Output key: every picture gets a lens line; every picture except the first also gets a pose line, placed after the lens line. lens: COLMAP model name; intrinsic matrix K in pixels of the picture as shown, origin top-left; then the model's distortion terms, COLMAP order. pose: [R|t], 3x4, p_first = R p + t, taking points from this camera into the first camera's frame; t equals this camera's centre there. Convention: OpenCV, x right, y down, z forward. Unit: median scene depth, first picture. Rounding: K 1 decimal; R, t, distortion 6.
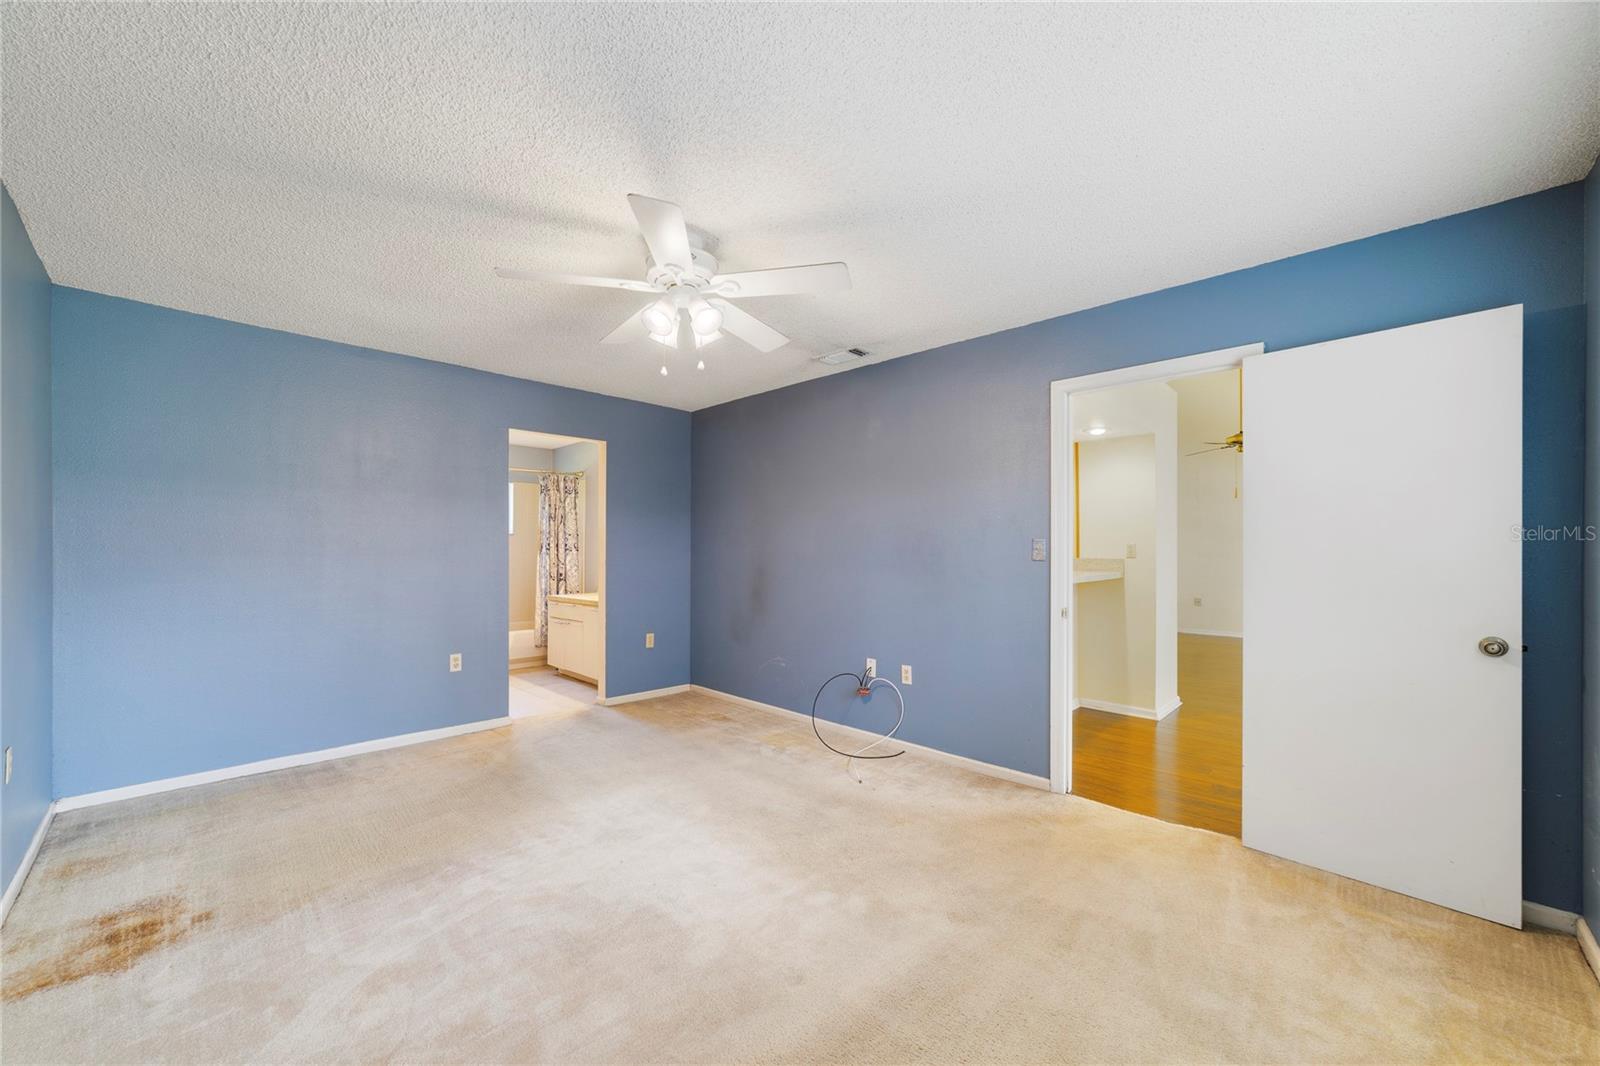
lens RADIAL K [[616.5, 0, 801.9], [0, 616.5, 549.5], [0, 0, 1]] dist [-0.005782, 0.000169]
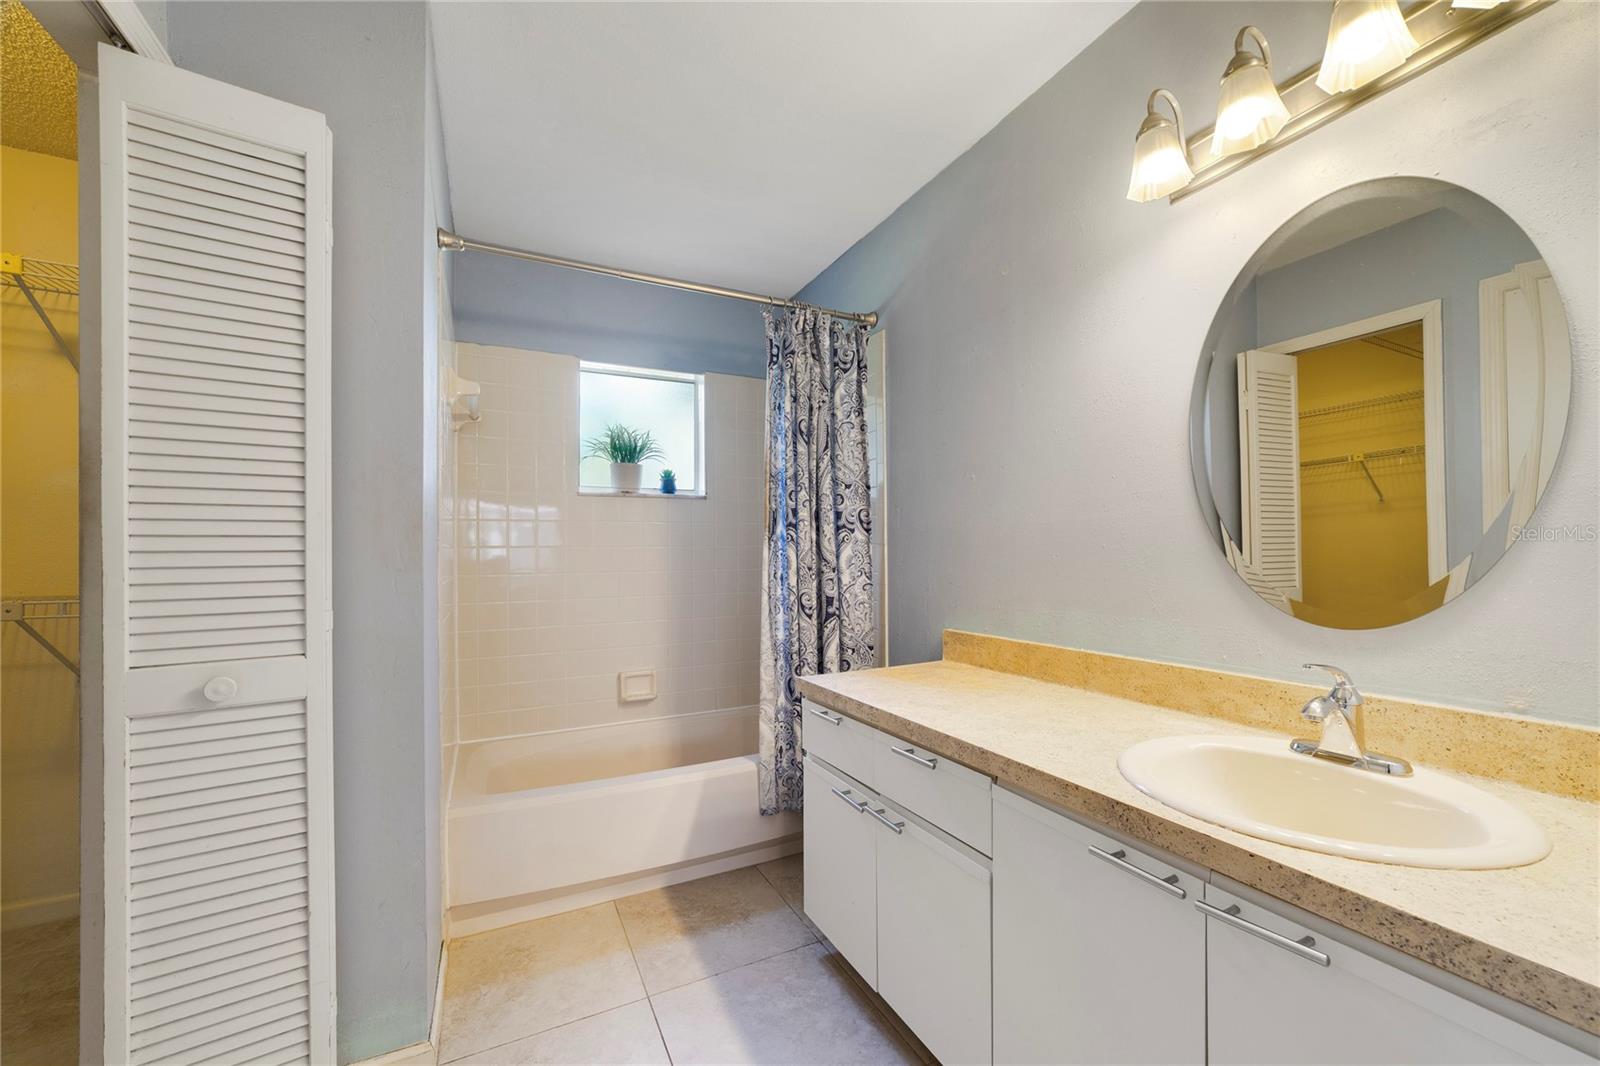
lens RADIAL K [[616.5, 0, 801.9], [0, 616.5, 549.5], [0, 0, 1]] dist [-0.005782, 0.000169]
pose [[0.944867, -0.014903, -0.327116, -0.294193], [0.012901, 0.999882, -0.008289, 0.015138], [0.327201, 0.003612, 0.944948, 0.676232]]
